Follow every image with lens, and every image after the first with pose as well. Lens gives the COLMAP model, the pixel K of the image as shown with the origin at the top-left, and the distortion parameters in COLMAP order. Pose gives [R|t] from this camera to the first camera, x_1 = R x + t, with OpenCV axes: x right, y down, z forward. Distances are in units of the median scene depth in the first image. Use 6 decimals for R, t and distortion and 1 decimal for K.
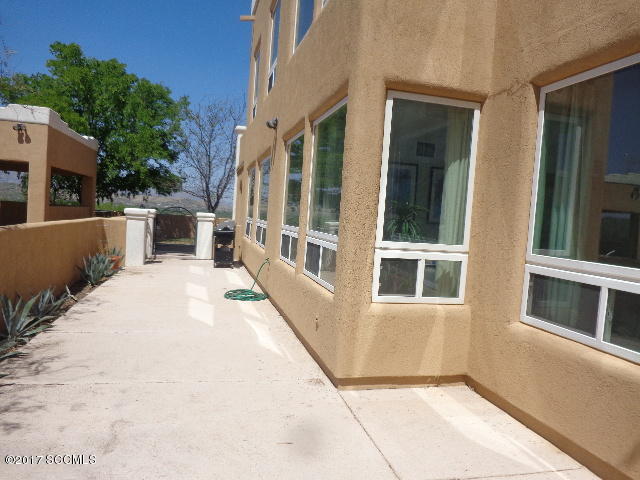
lens RADIAL K [[476.4, 0, 323.2], [0, 476.4, 241.5], [0, 0, 1]] dist [-0.013833, -0.001891]
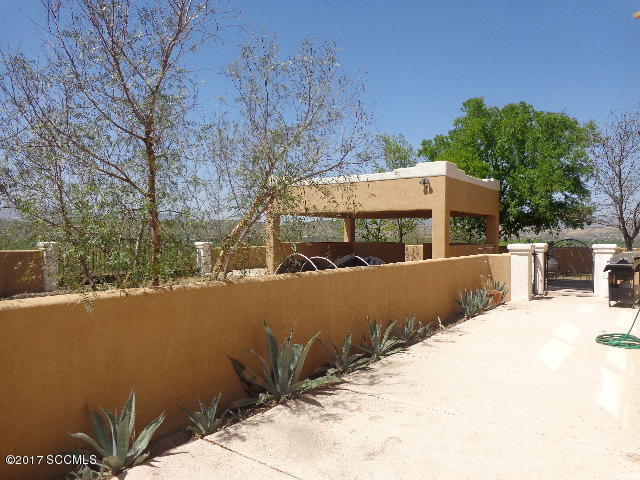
lens RADIAL K [[476.4, 0, 324.4], [0, 476.4, 239.0], [0, 0, 1]] dist [-0.013833, -0.001891]
pose [[0.638533, -0.061975, -0.767095, 0.100417], [0.000131, 0.996761, -0.080421, 0.001032], [0.769594, 0.051251, 0.636473, 0.040492]]
